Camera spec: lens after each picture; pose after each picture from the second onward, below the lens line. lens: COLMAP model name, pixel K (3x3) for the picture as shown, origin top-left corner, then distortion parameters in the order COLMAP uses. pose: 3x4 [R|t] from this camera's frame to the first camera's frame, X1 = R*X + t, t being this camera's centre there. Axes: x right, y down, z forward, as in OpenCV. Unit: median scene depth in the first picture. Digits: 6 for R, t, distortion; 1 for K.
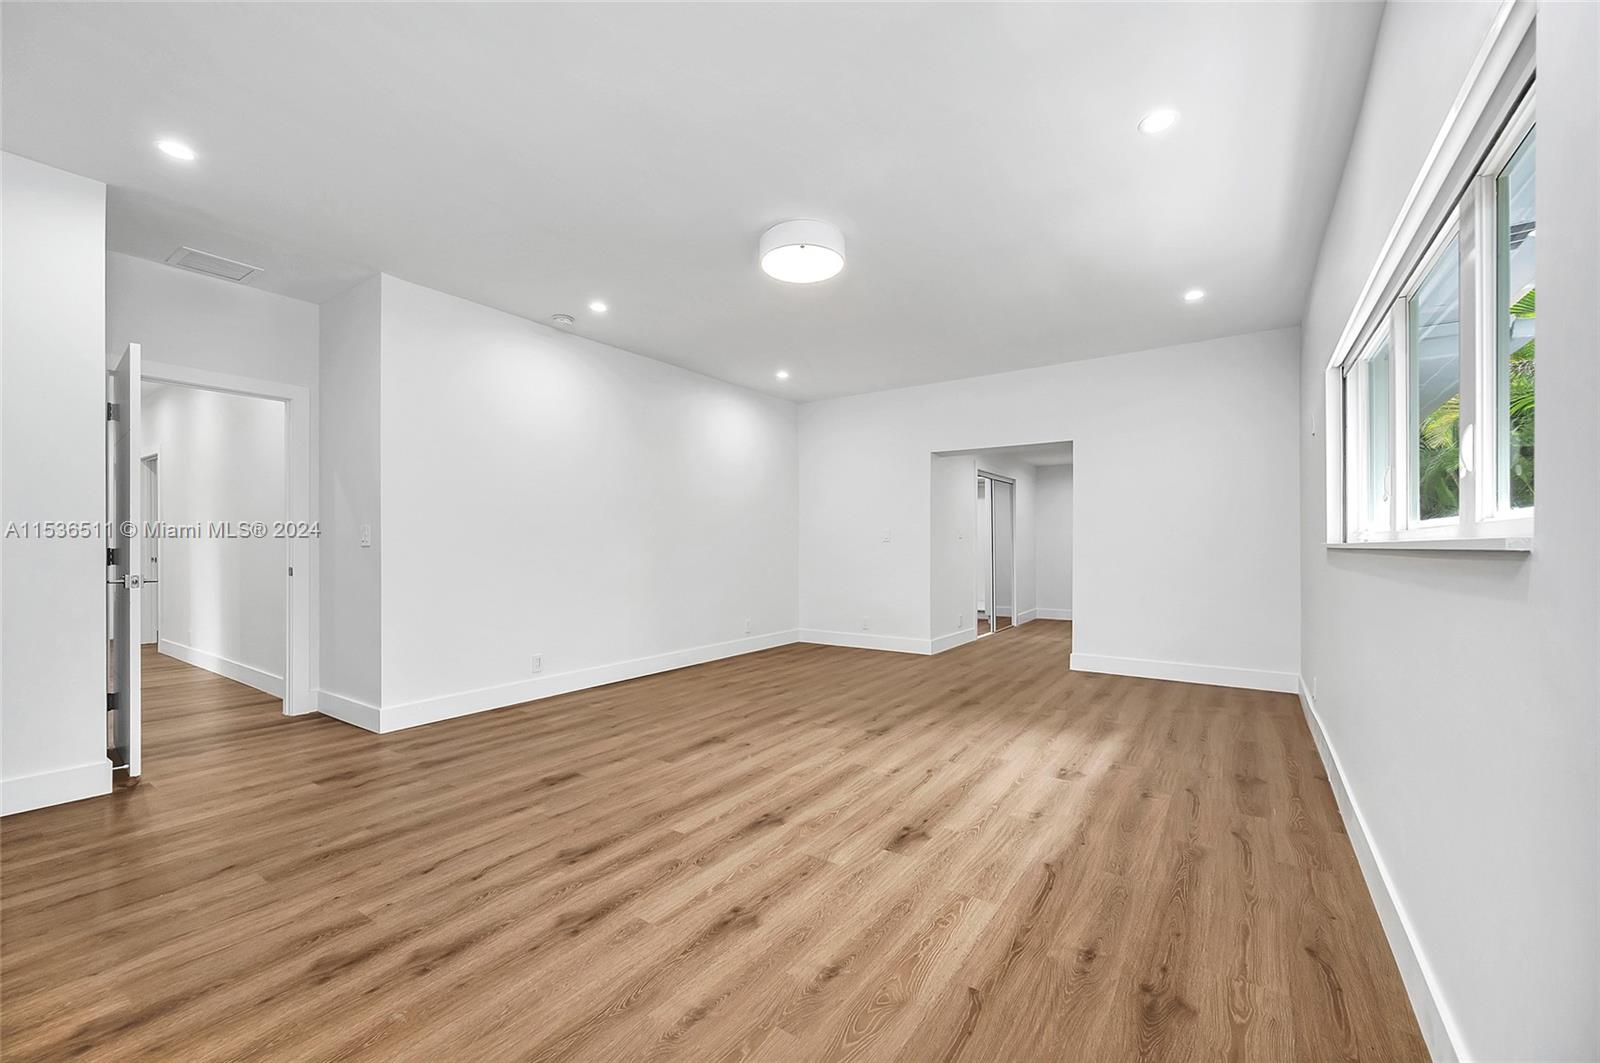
lens RADIAL K [[645.1, 0, 799.9], [0, 645.1, 542.9], [0, 0, 1]] dist [-0.001539, -0.000197]
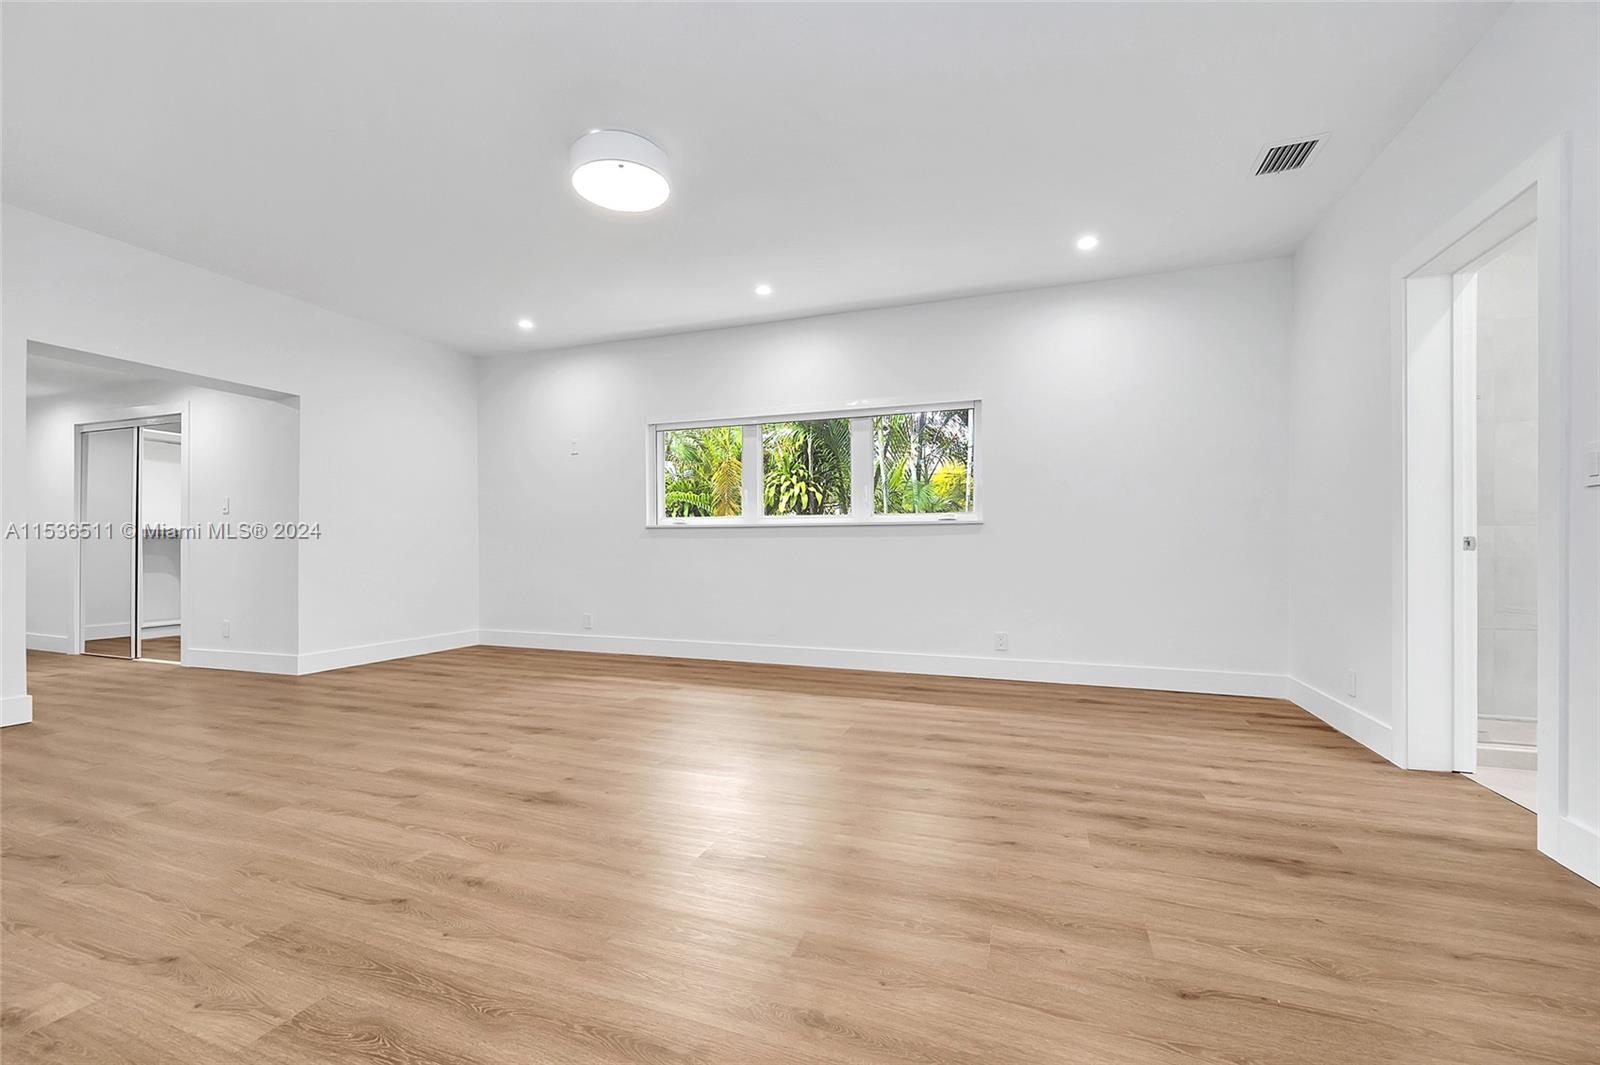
lens RADIAL K [[645.1, 0, 800.3], [0, 645.1, 539.7], [0, 0, 1]] dist [-0.001539, -0.000197]
pose [[-0.249618, 0.010451, 0.968288, -0.838575], [-0.001720, 0.999935, -0.011235, 0.048440], [-0.968343, -0.004470, -0.249584, 0.909726]]
